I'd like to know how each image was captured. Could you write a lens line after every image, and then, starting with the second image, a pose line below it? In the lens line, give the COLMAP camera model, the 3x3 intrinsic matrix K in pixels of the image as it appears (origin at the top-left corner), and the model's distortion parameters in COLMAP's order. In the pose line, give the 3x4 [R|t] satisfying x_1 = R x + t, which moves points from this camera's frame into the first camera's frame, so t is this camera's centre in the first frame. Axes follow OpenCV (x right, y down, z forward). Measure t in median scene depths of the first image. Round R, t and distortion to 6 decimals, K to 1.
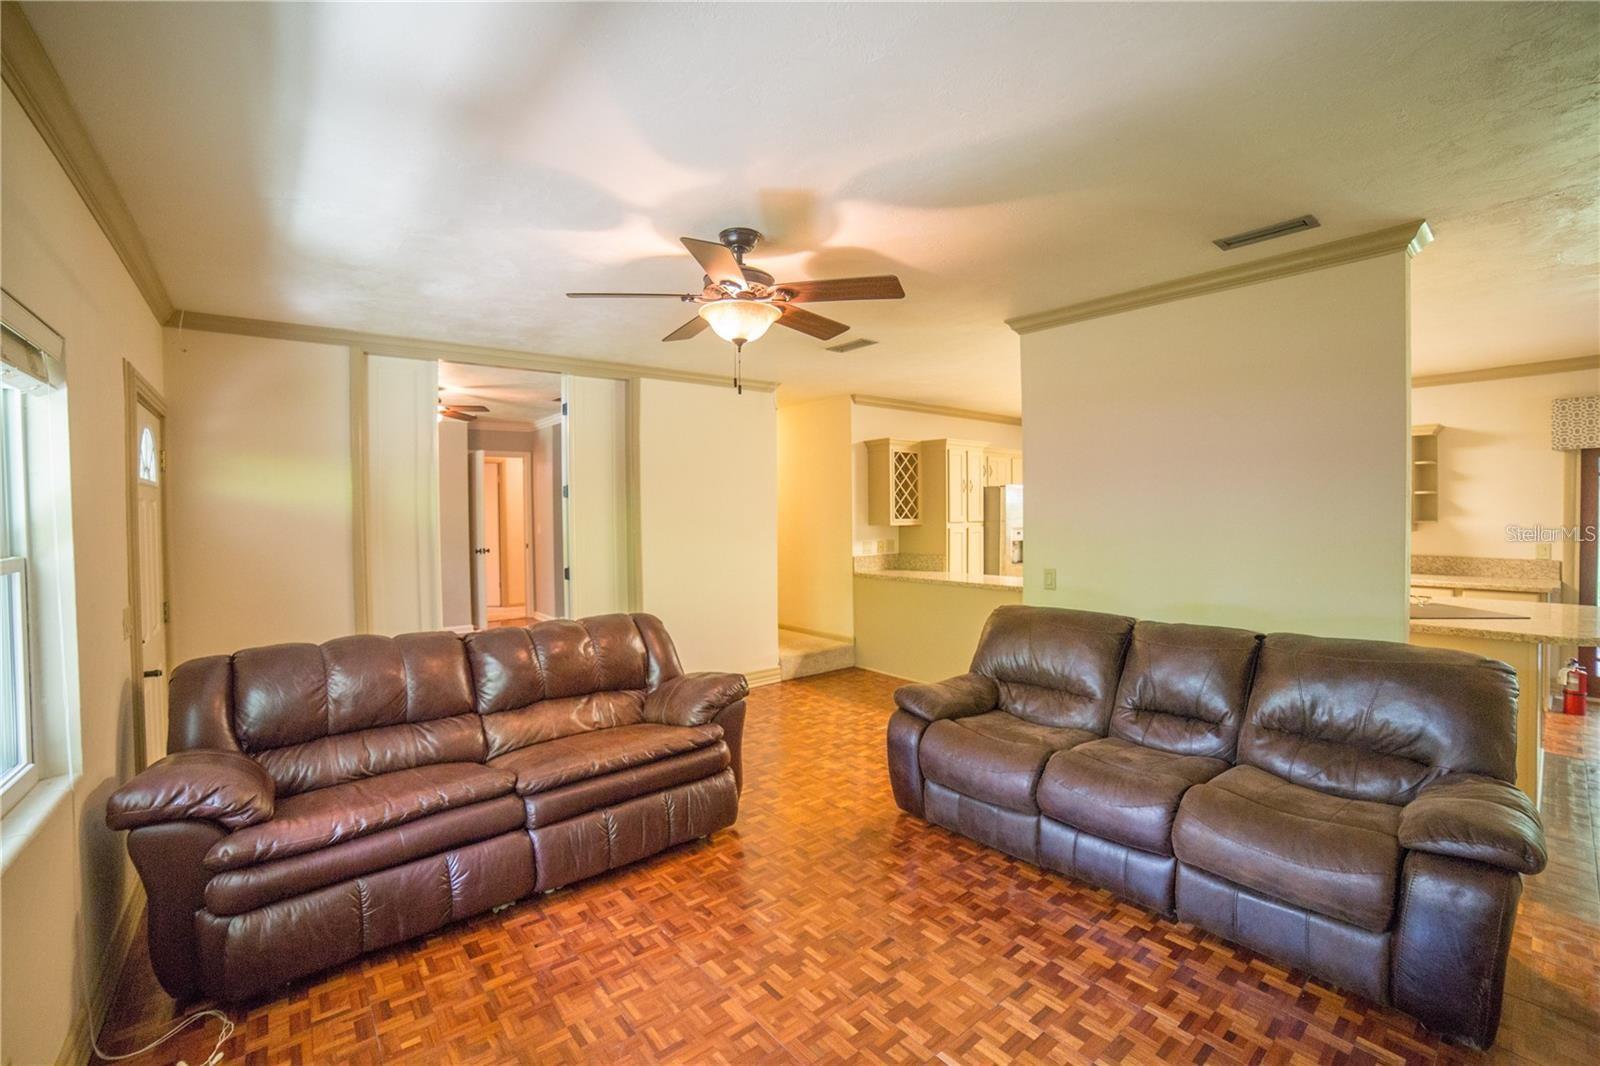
lens RADIAL K [[647.9, 0, 793.4], [0, 647.9, 521.9], [0, 0, 1]] dist [-0.113270, 0.042893]
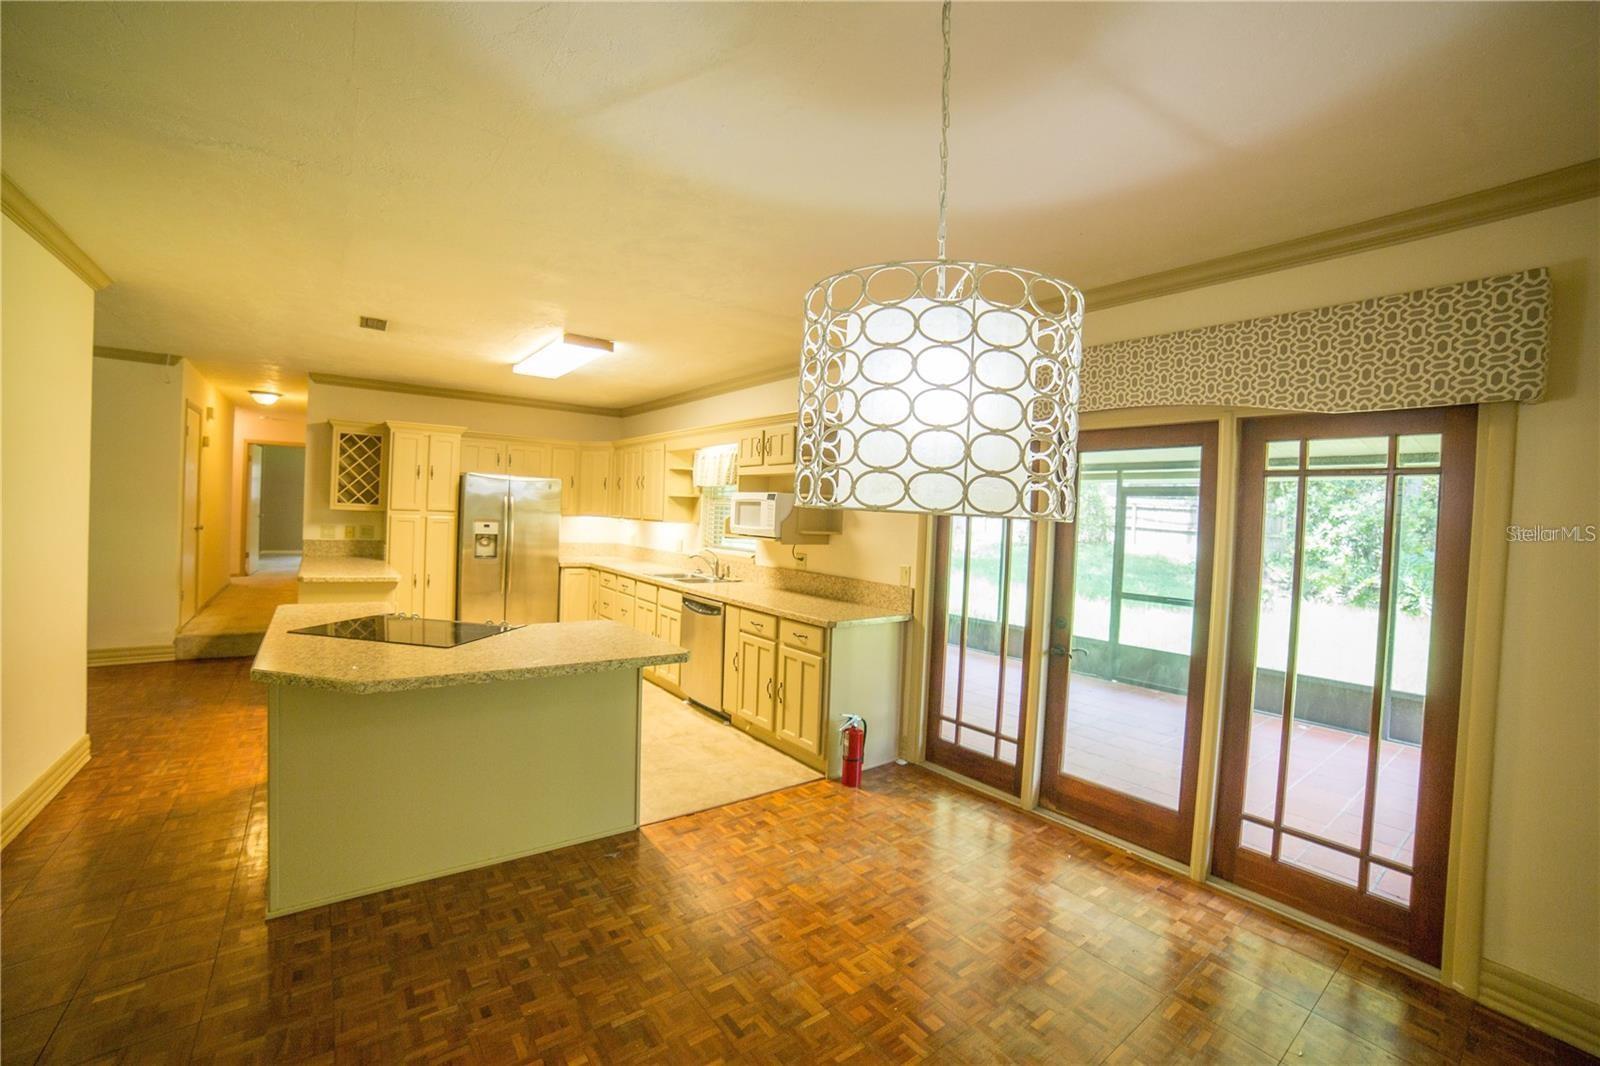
lens RADIAL K [[647.9, 0, 793.4], [0, 647.9, 521.9], [0, 0, 1]] dist [-0.113270, 0.042893]
pose [[0.994892, 0.049187, -0.088150, 0.899905], [-0.048798, 0.998787, 0.006572, -0.015467], [0.088367, -0.002237, 0.996086, 0.143156]]
